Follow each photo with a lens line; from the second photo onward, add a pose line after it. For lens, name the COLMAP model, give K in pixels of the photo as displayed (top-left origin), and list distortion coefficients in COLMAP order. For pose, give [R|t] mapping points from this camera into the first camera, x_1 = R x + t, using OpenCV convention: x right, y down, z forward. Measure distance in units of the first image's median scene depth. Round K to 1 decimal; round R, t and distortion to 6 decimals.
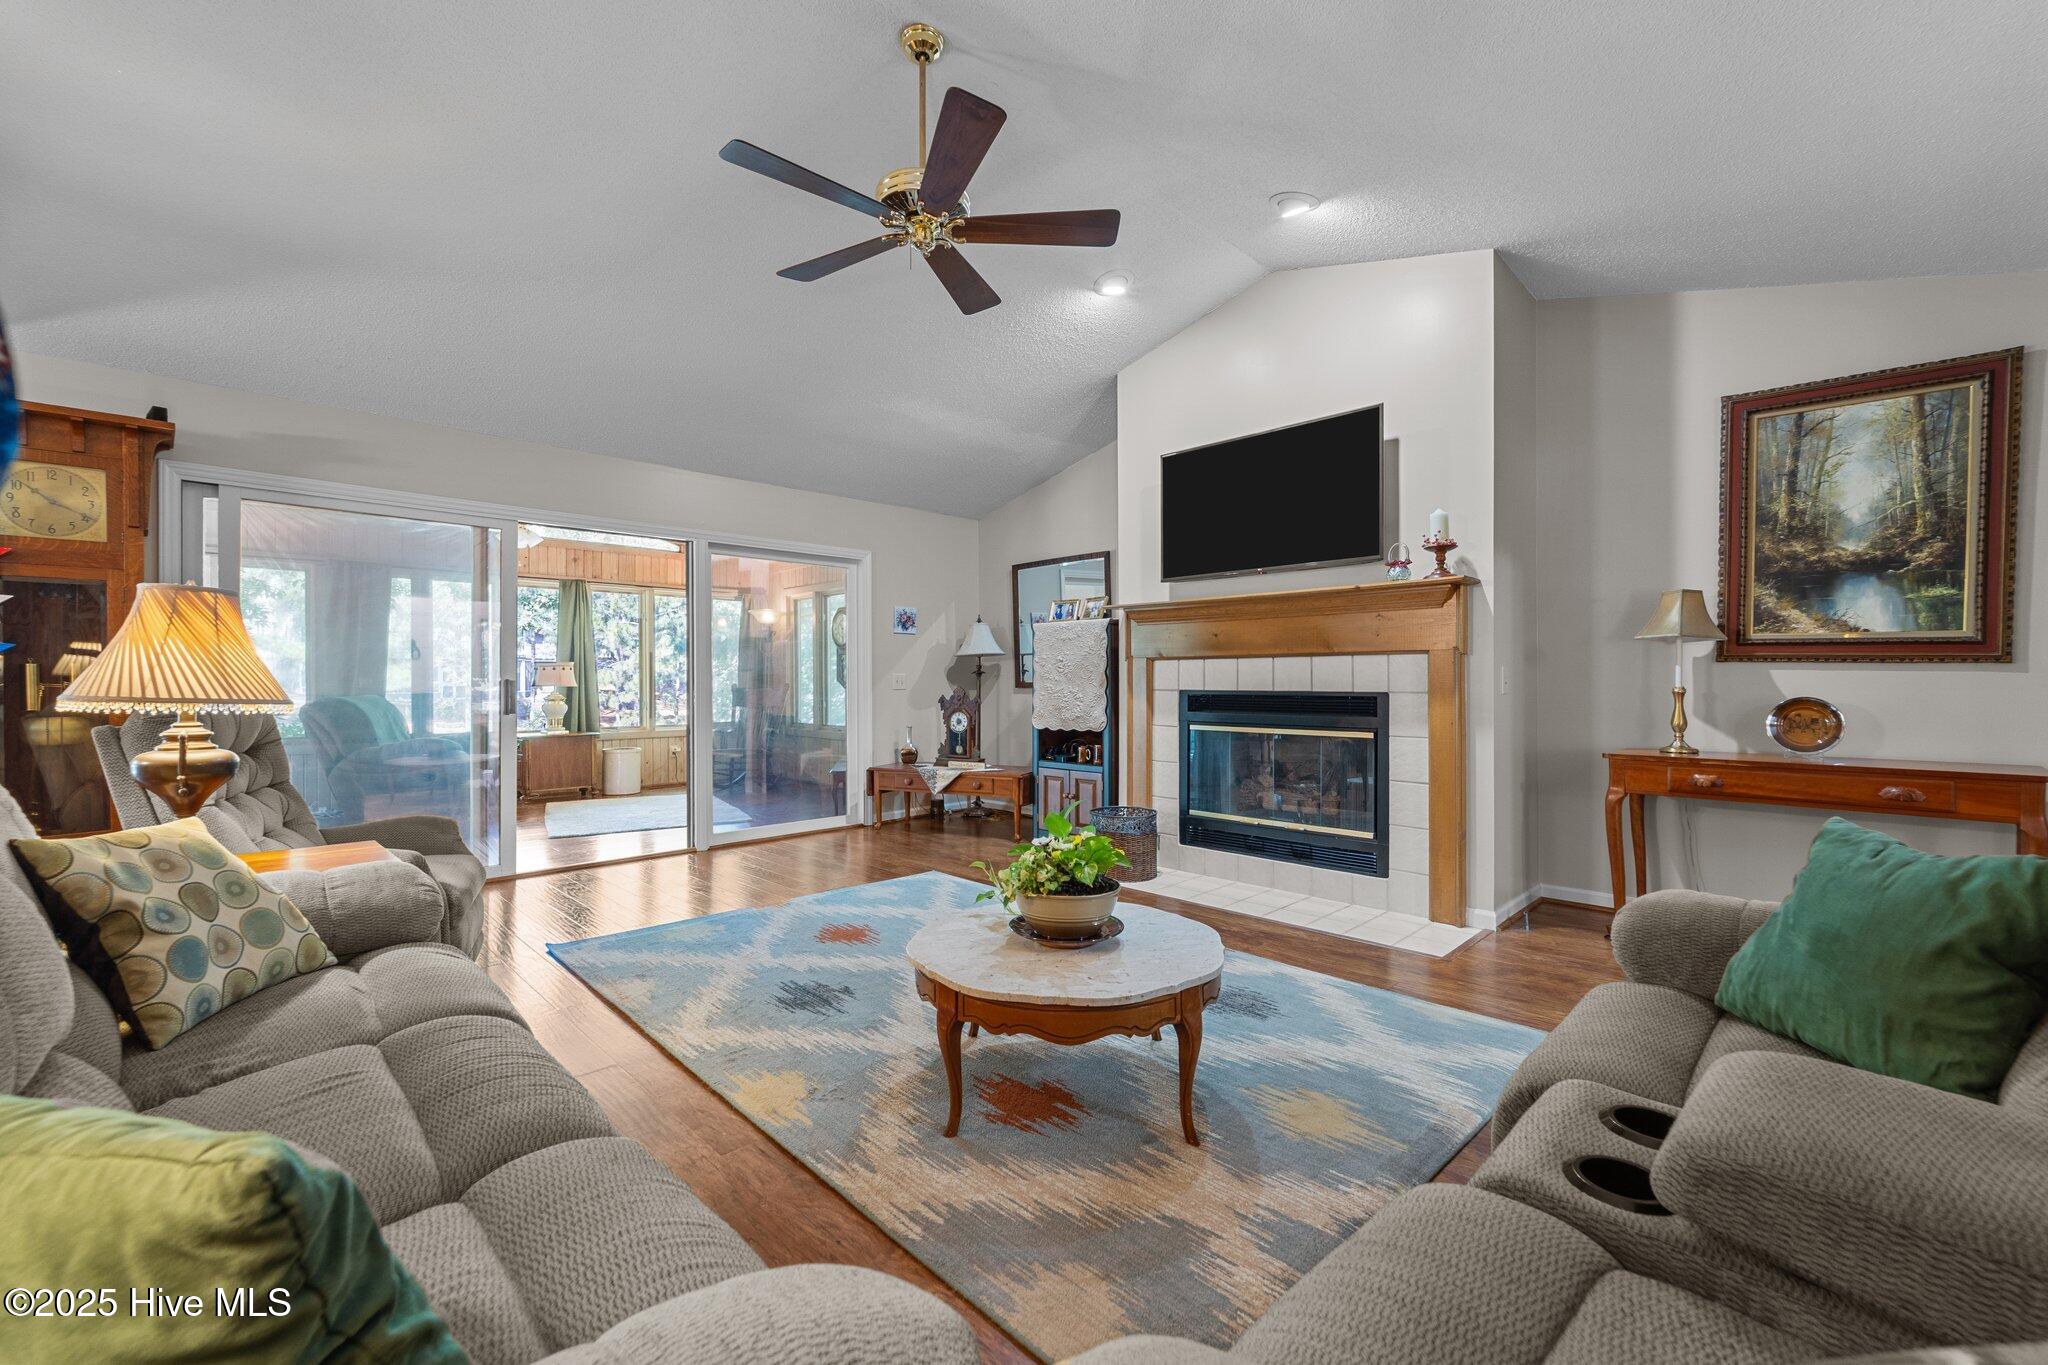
lens RADIAL K [[836.8, 0, 1021.2], [0, 836.8, 681.2], [0, 0, 1]] dist [-0.000110, -0.000086]
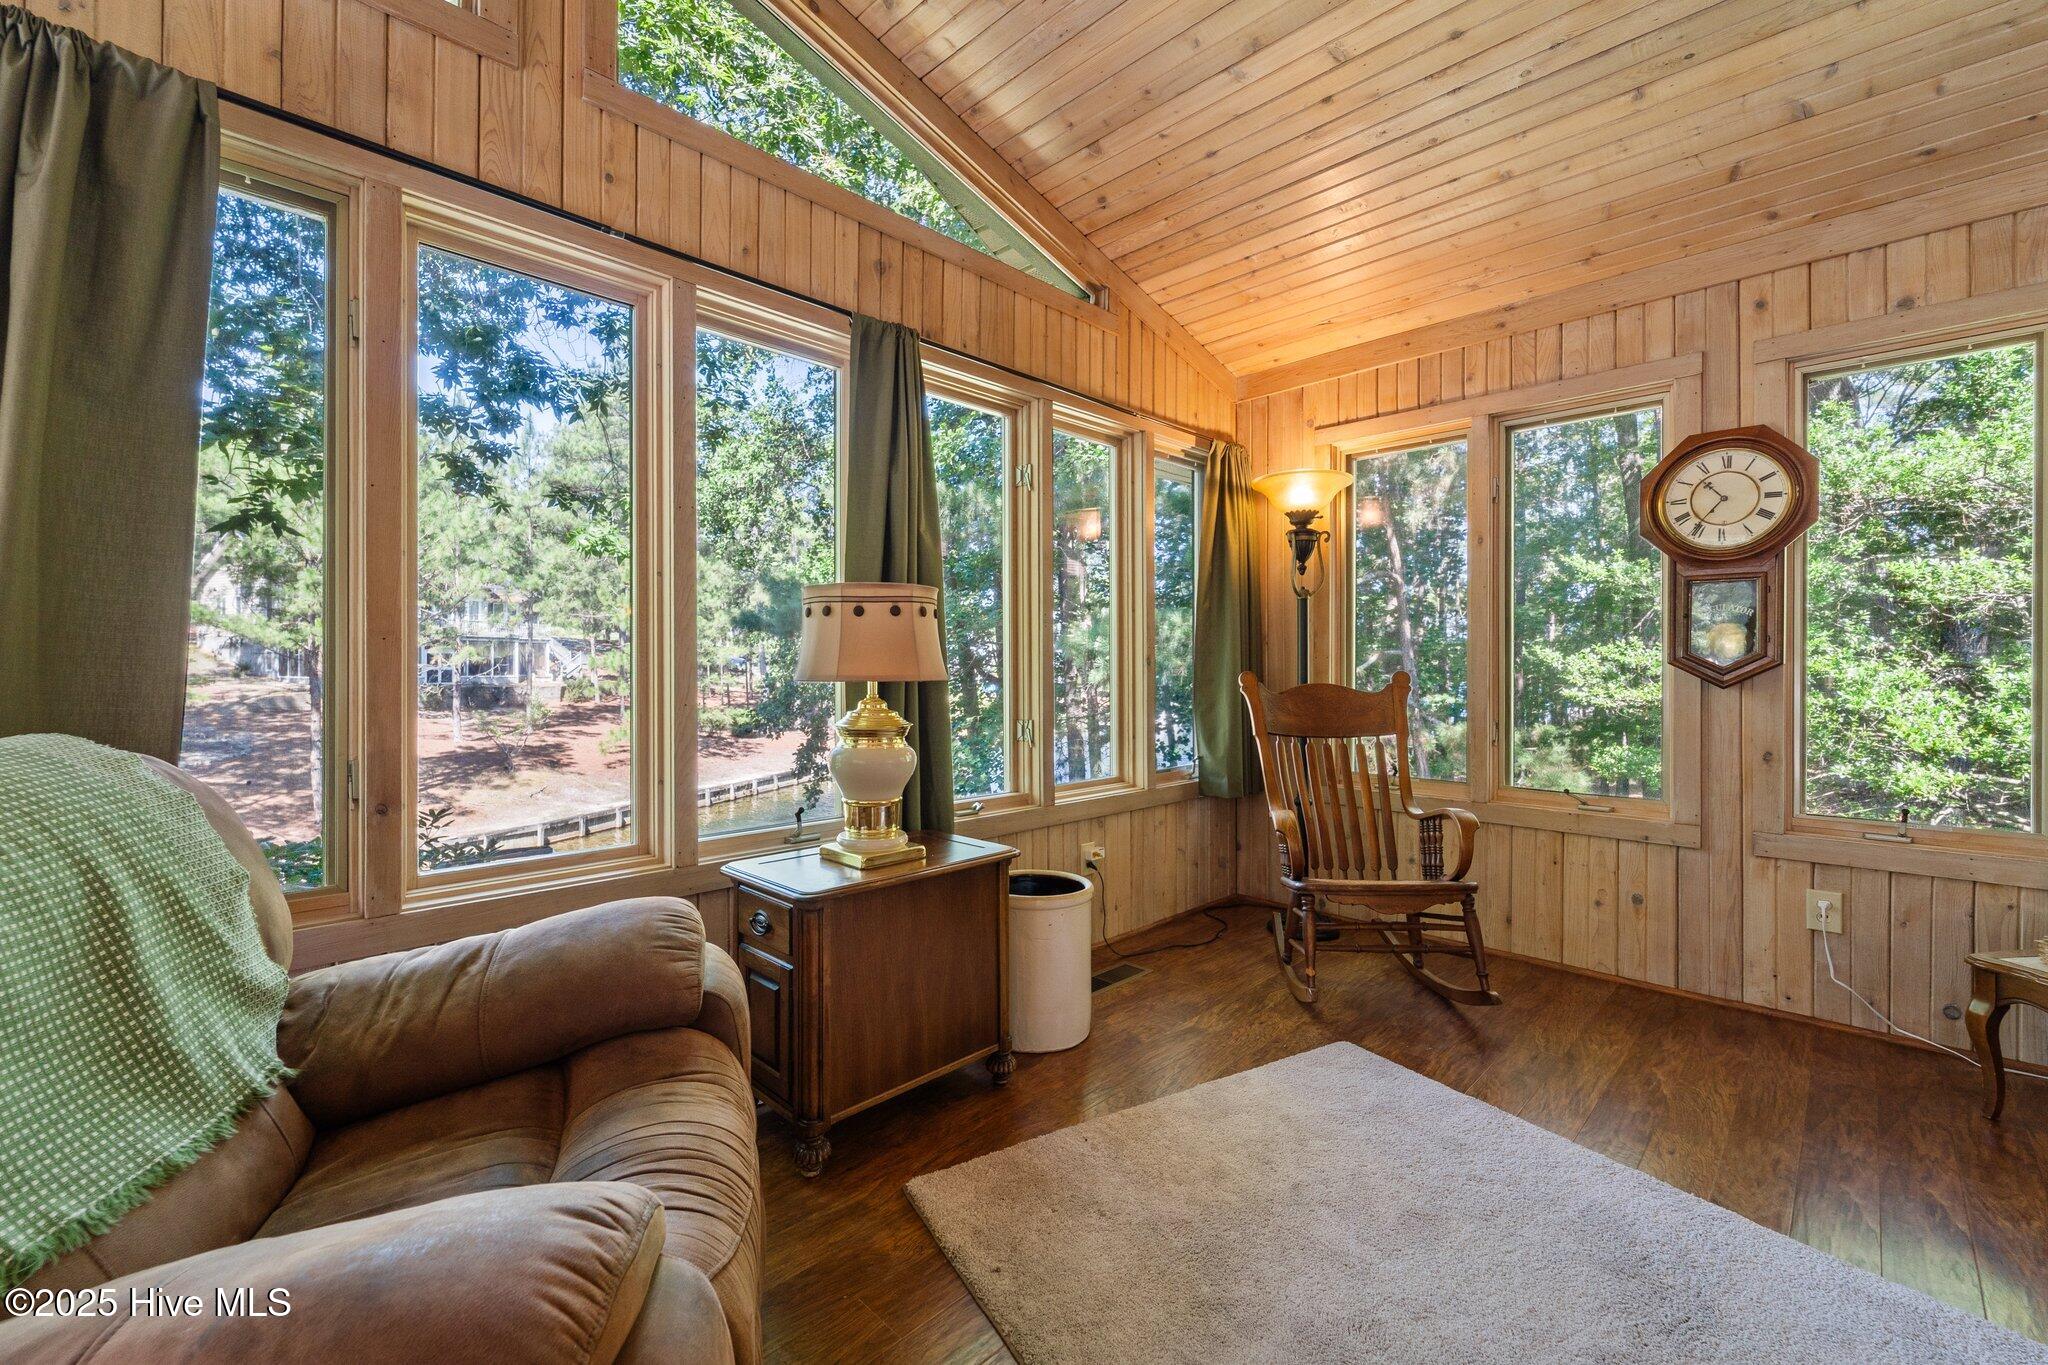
lens RADIAL K [[838.9, 0, 1028.4], [0, 838.9, 673.6], [0, 0, 1]] dist [0.002384, -0.000815]
pose [[0.999774, 0.010562, 0.018455, -1.066840], [-0.010605, 0.999941, 0.002212, 0.006651], [-0.018431, -0.002407, 0.999827, 1.520350]]
